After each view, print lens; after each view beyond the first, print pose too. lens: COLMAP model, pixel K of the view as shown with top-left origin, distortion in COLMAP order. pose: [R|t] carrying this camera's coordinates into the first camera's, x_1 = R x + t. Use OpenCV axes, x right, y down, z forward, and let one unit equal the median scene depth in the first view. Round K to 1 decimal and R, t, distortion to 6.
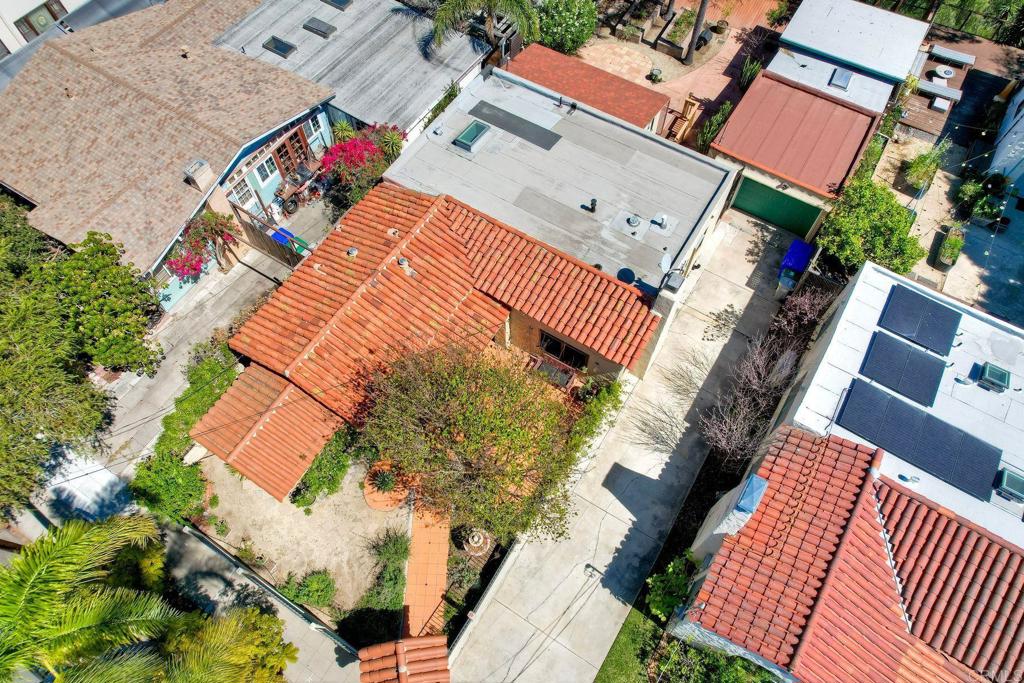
lens RADIAL K [[664.5, 0, 512.0], [0, 664.5, 341.5], [0, 0, 1]] dist [-0.086724, 0.082887]
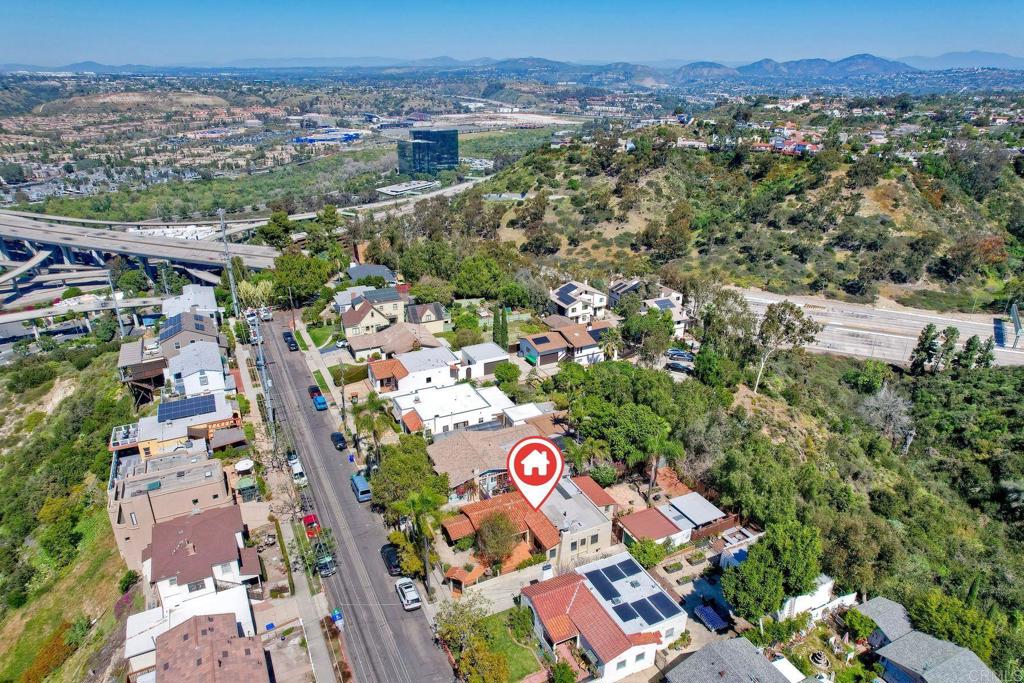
lens RADIAL K [[664.5, 0, 512.0], [0, 664.5, 341.5], [0, 0, 1]] dist [-0.086724, 0.082887]
pose [[0.849399, 0.212740, -0.482973, 1.238583], [-0.467990, 0.726633, -0.502981, 0.918962], [0.243940, 0.653258, 0.716762, -1.943865]]
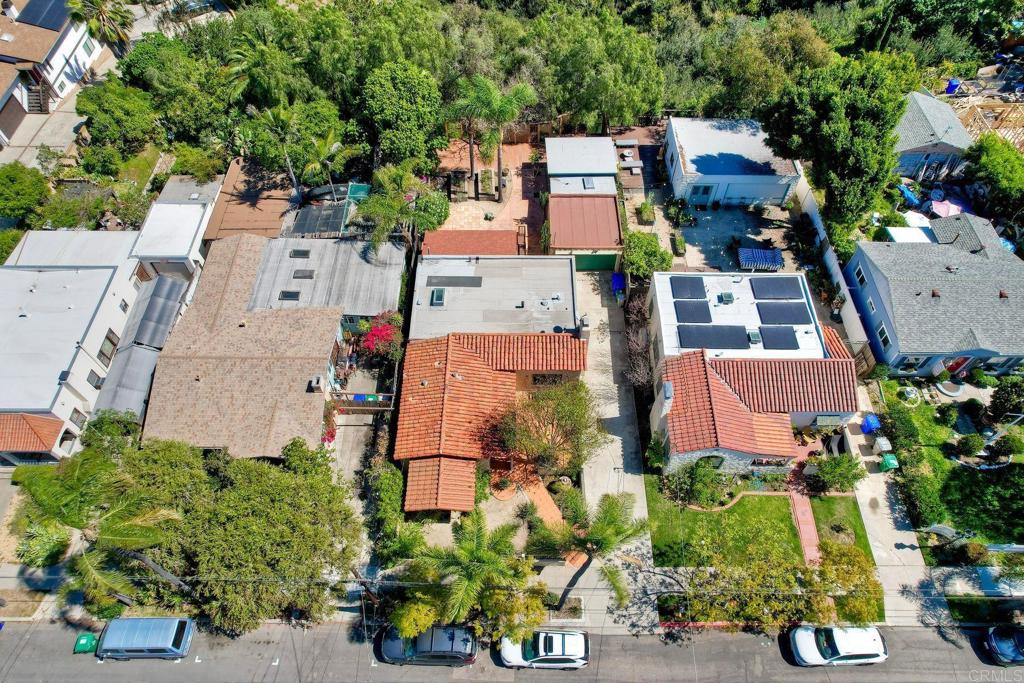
lens RADIAL K [[664.5, 0, 512.0], [0, 664.5, 341.5], [0, 0, 1]] dist [-0.086724, 0.082887]
pose [[0.850752, -0.432185, 0.299061, -0.465315], [0.460444, 0.887259, -0.027632, -0.066974], [-0.253402, 0.161209, 0.953834, -0.704077]]
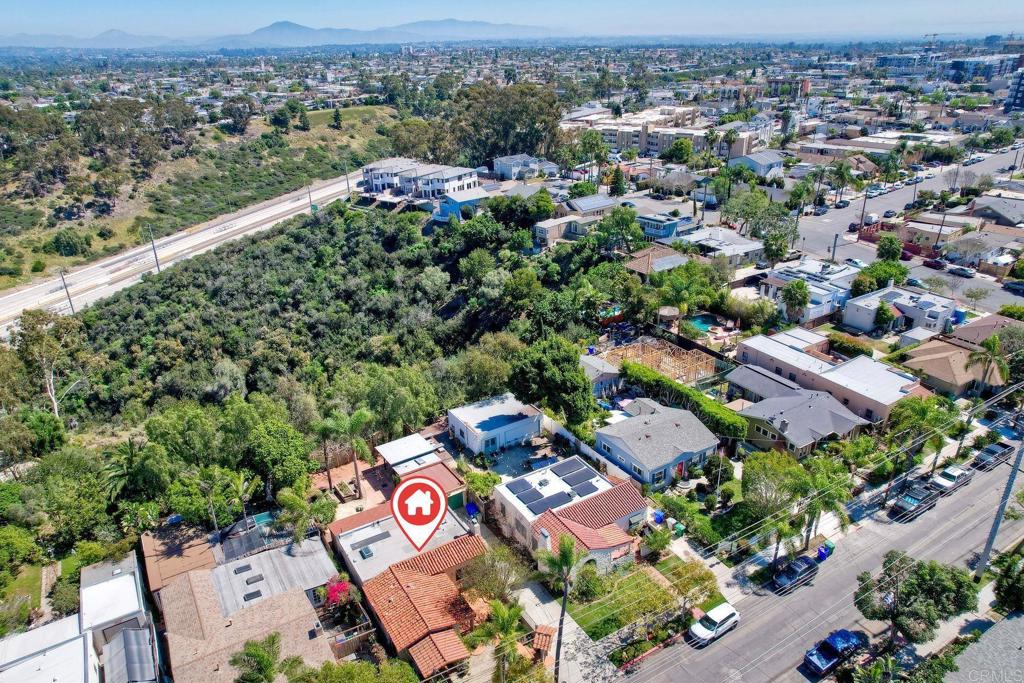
lens RADIAL K [[691.9, 0, 512.0], [0, 691.9, 341.5], [0, 0, 1]] dist [-0.078001, 0.075435]
pose [[0.447869, -0.373672, 0.812270, -1.529876], [0.795846, 0.580645, -0.171697, 0.089069], [-0.407482, 0.723340, 0.557439, -1.130374]]
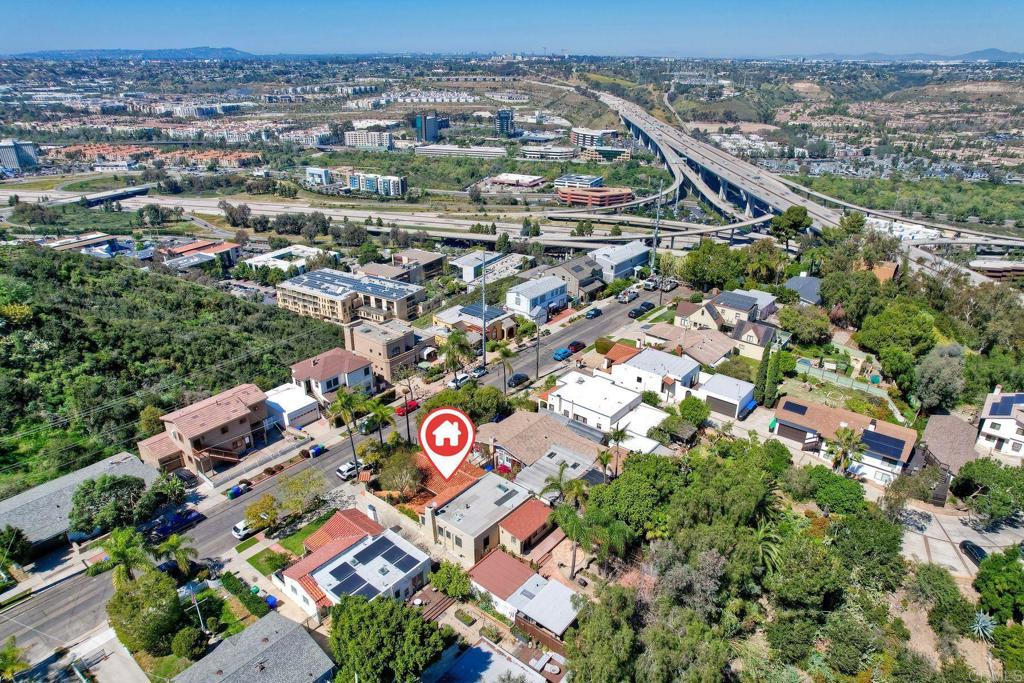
lens RADIAL K [[664.5, 0, 512.0], [0, 664.5, 341.5], [0, 0, 1]] dist [-0.086724, 0.082887]
pose [[-0.124476, 0.406581, -0.905096, 2.571723], [-0.872799, 0.389006, 0.294781, -1.581678], [0.471940, 0.826660, 0.306441, -0.579830]]
